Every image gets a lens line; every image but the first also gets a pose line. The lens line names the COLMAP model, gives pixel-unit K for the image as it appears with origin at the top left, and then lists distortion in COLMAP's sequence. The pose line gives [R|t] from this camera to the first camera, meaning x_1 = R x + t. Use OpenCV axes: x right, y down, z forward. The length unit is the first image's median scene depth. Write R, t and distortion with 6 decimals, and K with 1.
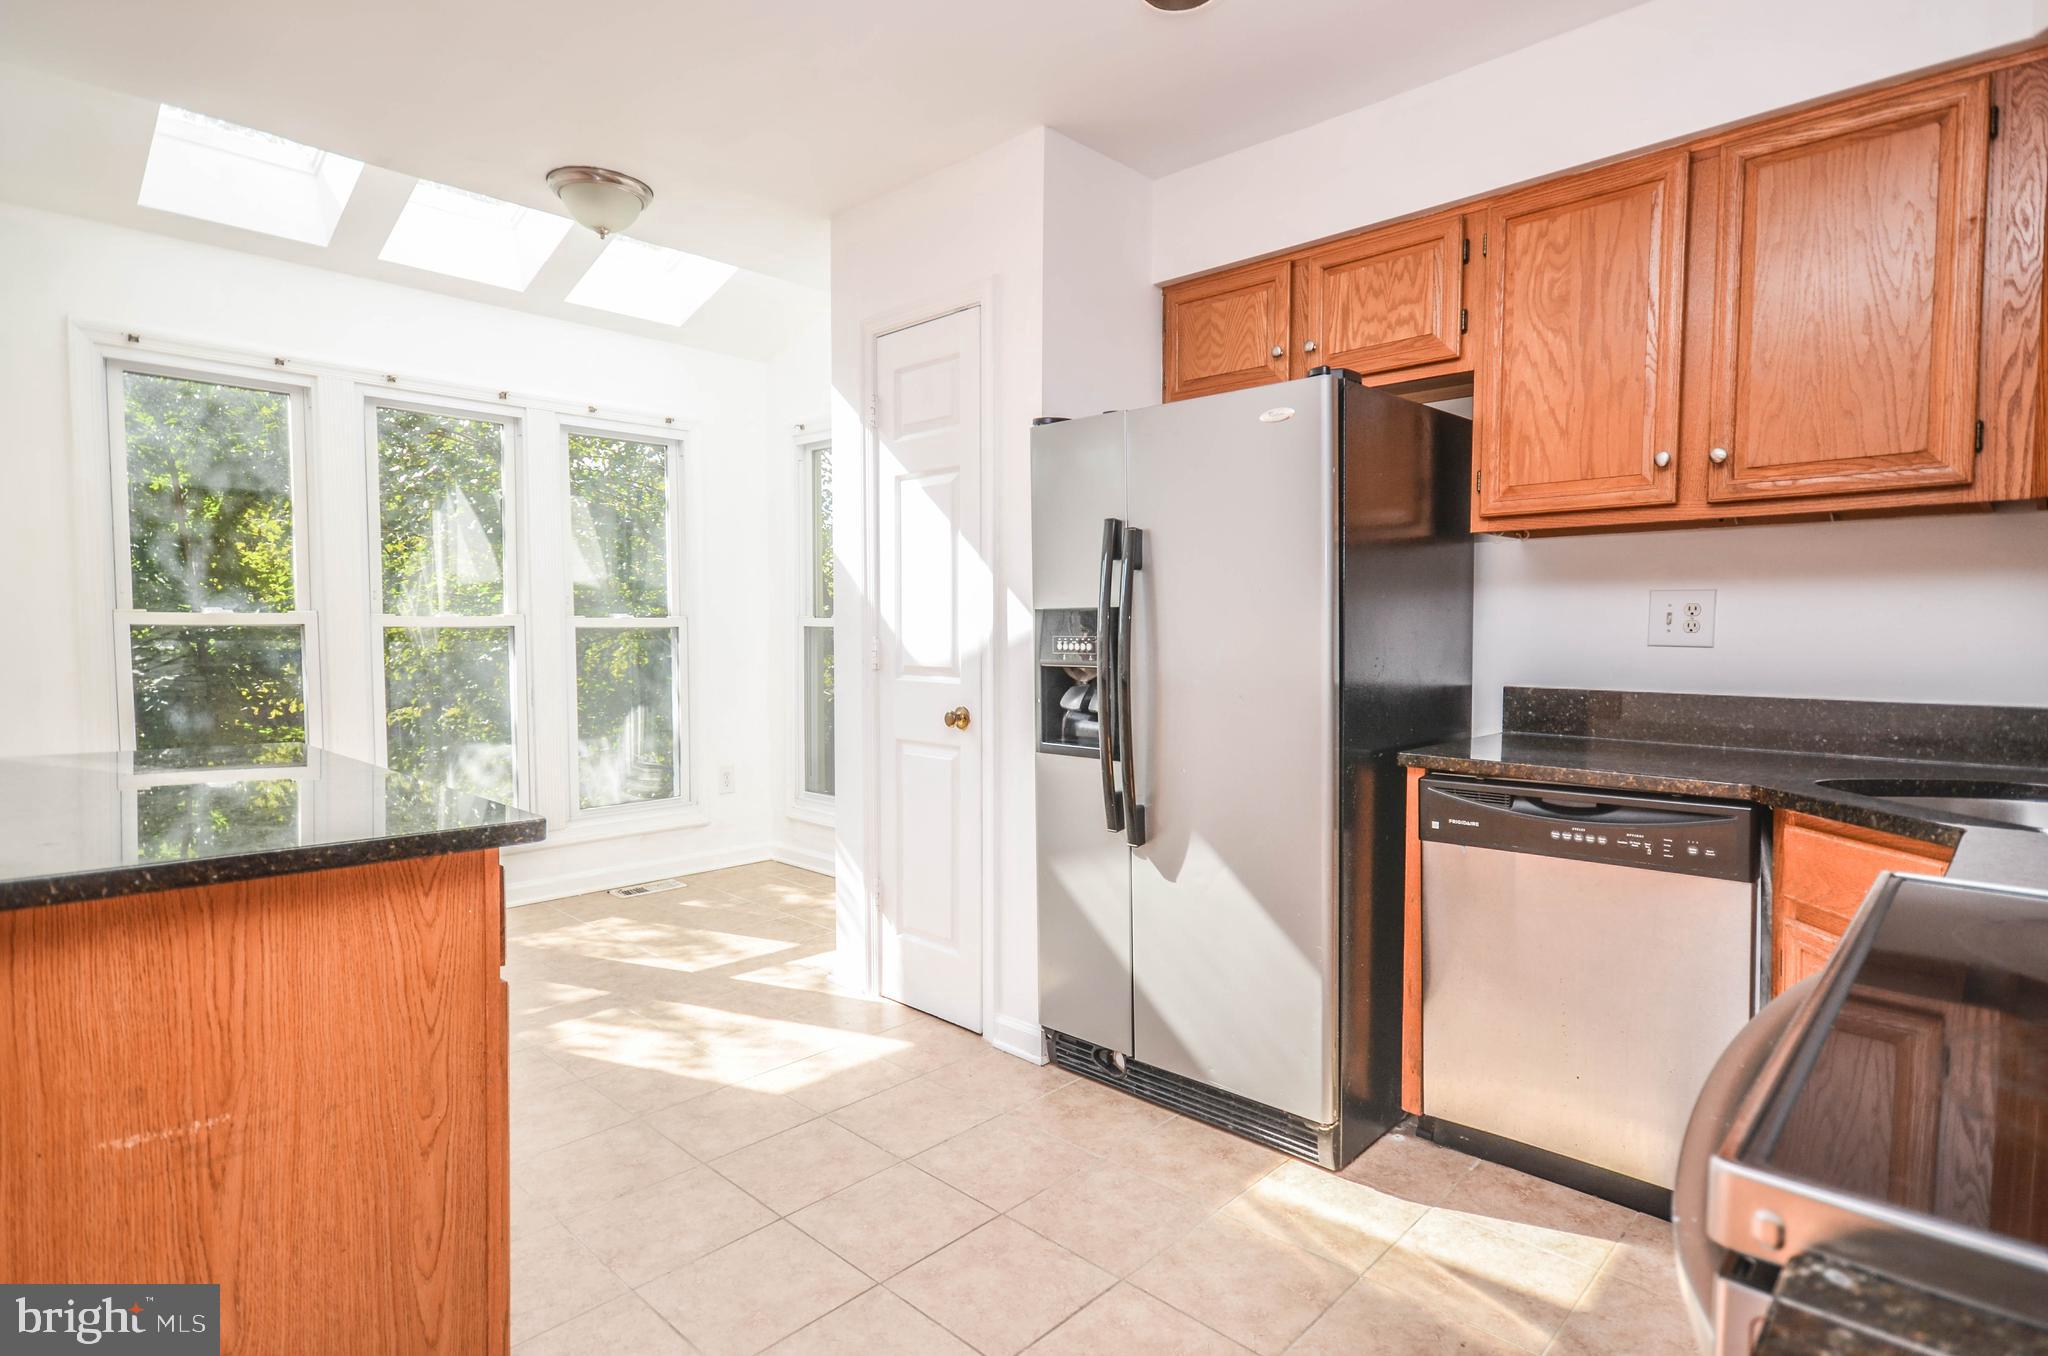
lens RADIAL K [[1053.8, 0, 1043.6], [0, 1053.8, 681.6], [0, 0, 1]] dist [0.013320, -0.001220]
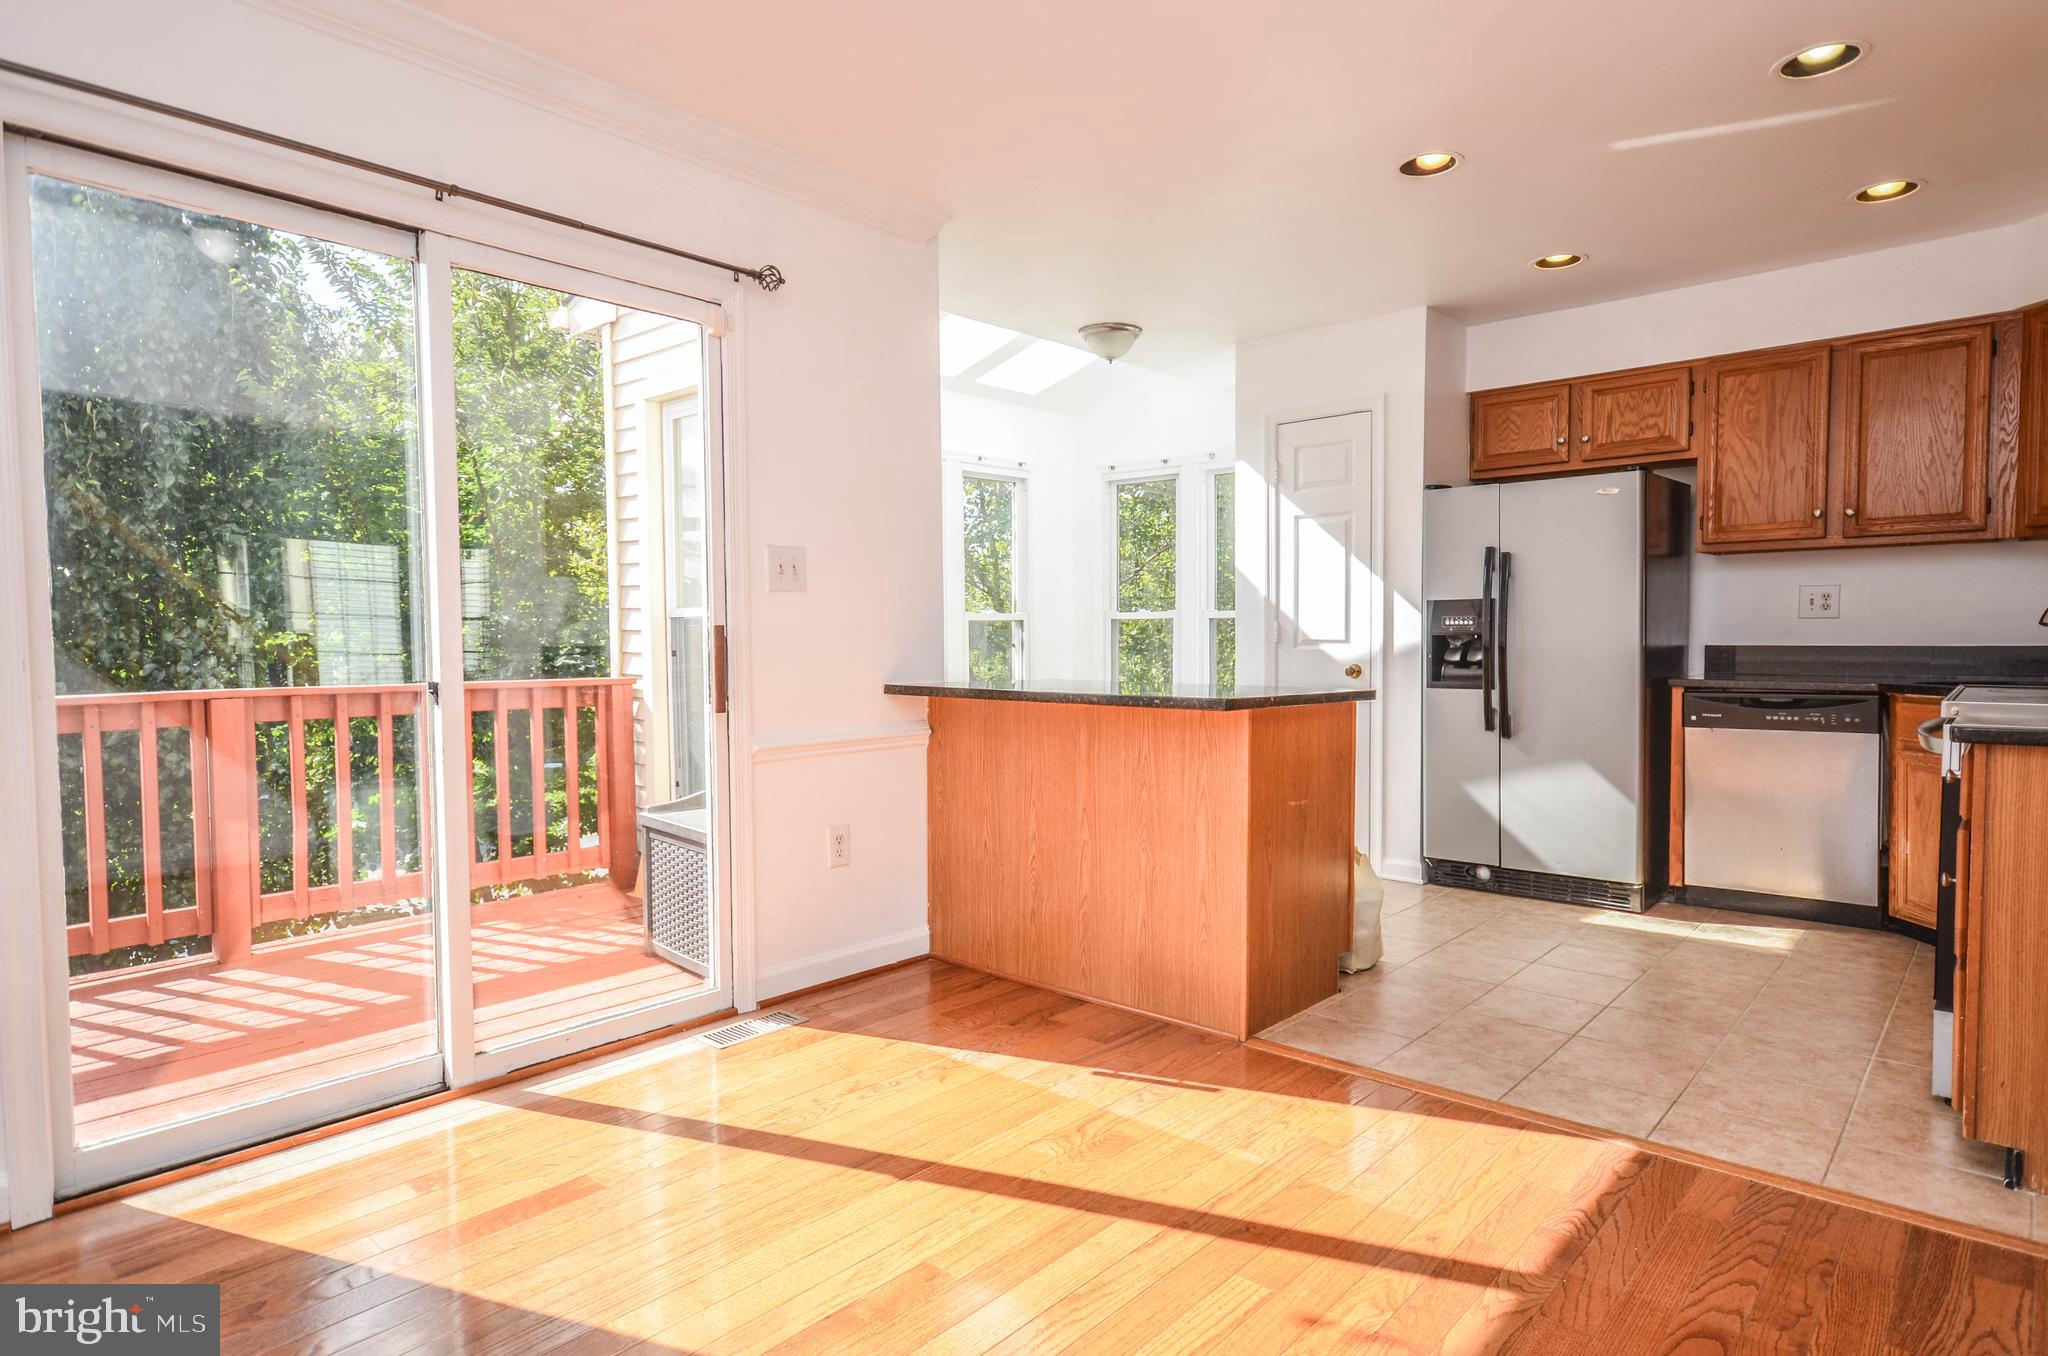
lens RADIAL K [[1133.2, 0, 1045.2], [0, 1133.2, 686.4], [0, 0, 1]] dist [0.017213, 0.002172]
pose [[0.999394, -0.012694, 0.032396, -0.701998], [0.012772, 0.999916, -0.002190, 0.063747], [-0.032366, 0.002603, 0.999473, -0.796695]]
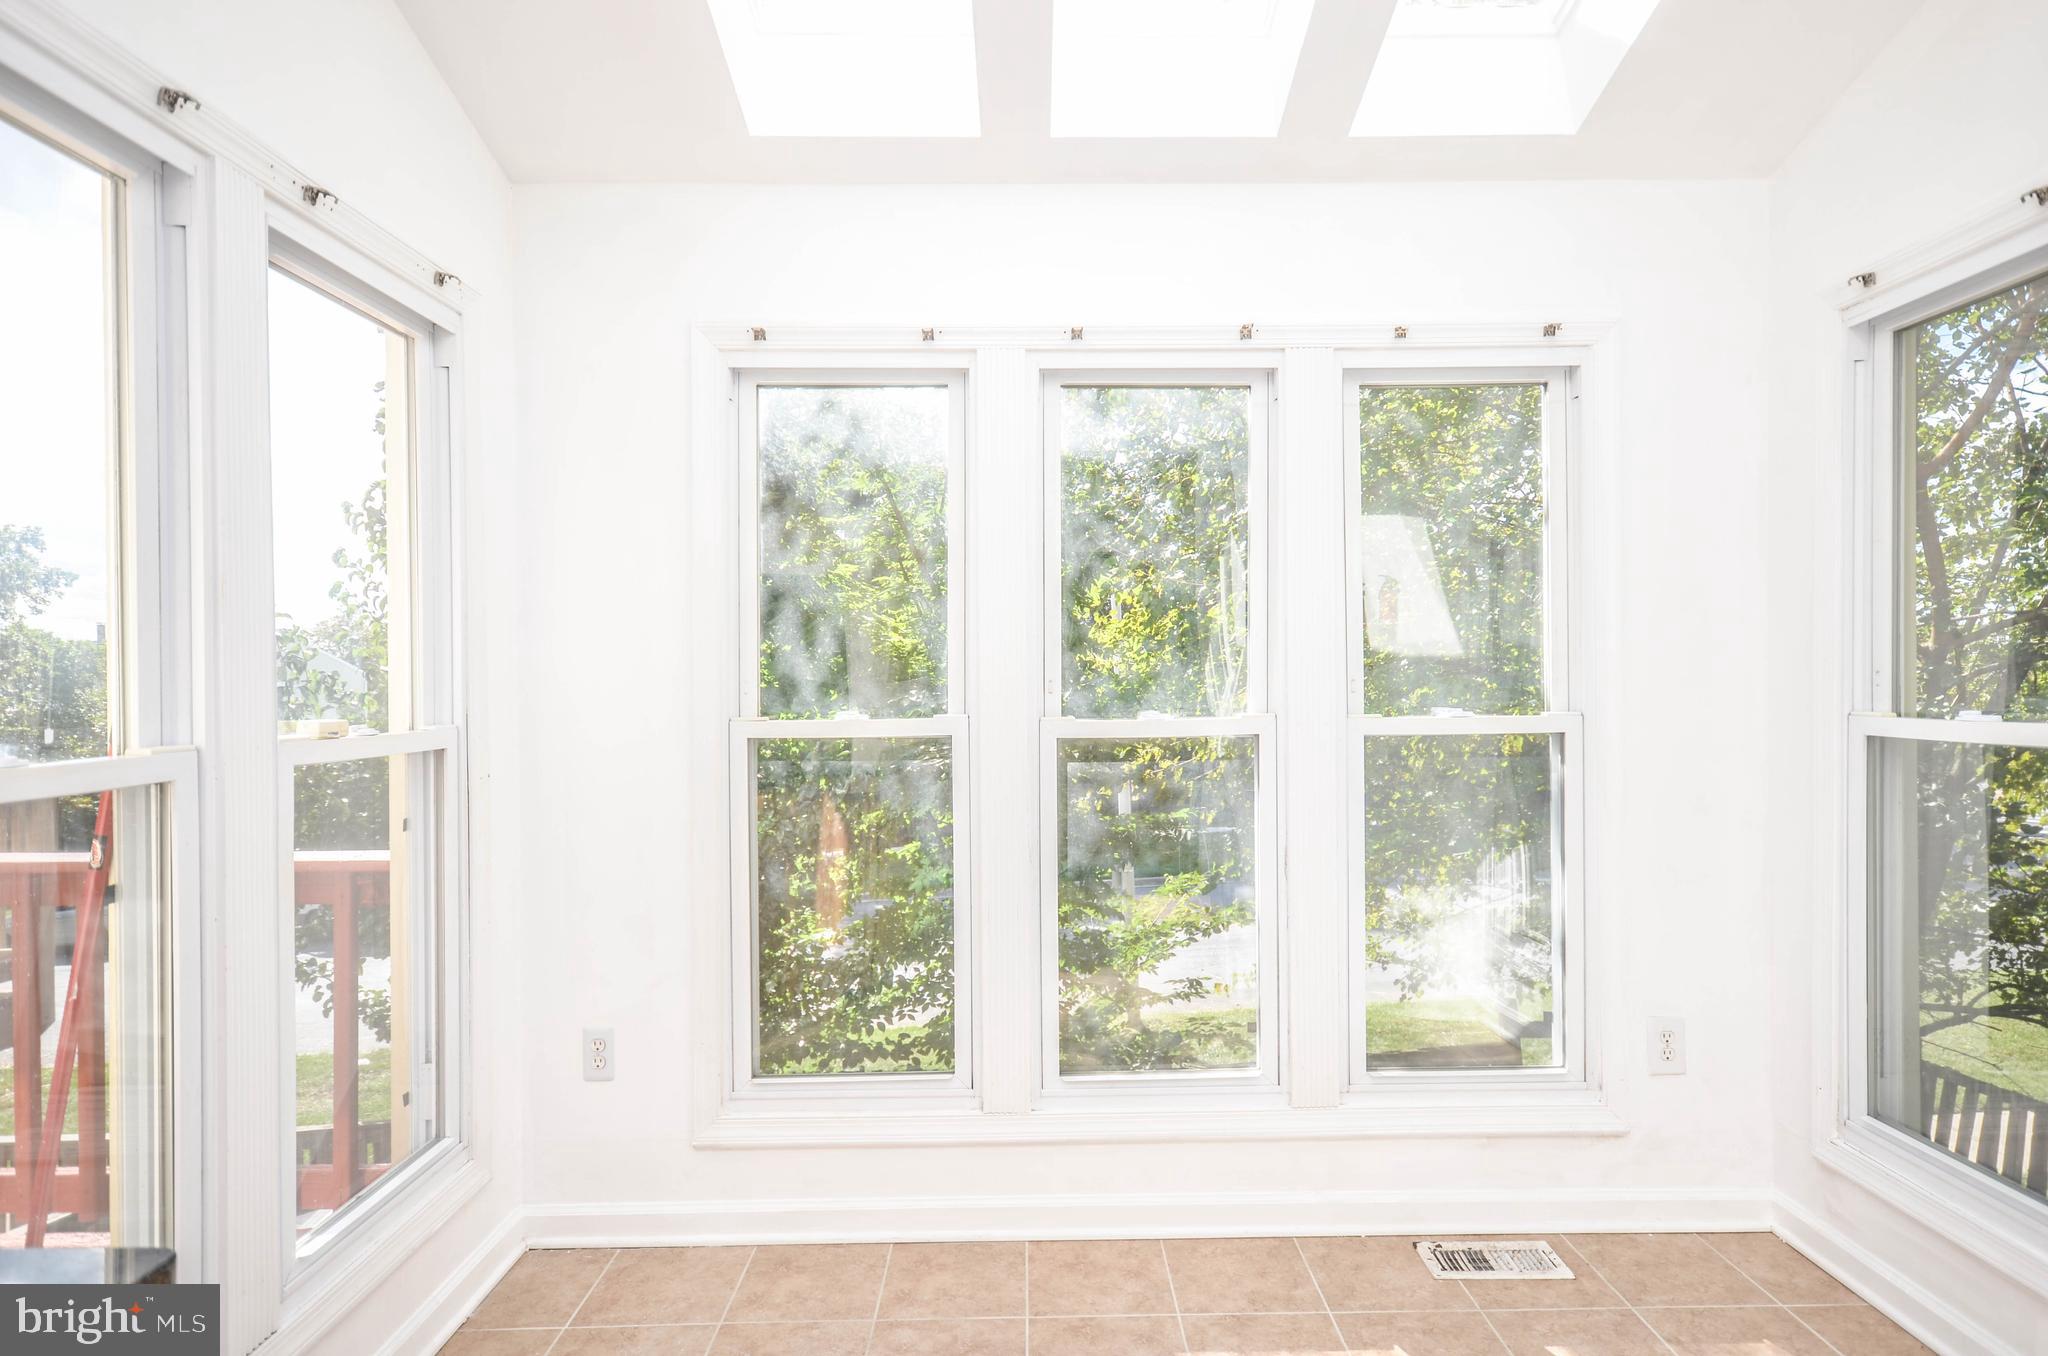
lens RADIAL K [[1093.1, 0, 1062.5], [0, 1093.1, 688.6], [0, 0, 1]] dist [0.014888, -0.000055]
pose [[0.702066, -0.003216, -0.712105, -0.272602], [-0.027792, 0.999104, -0.031913, -0.096988], [0.711570, 0.042196, 0.701347, 0.890197]]
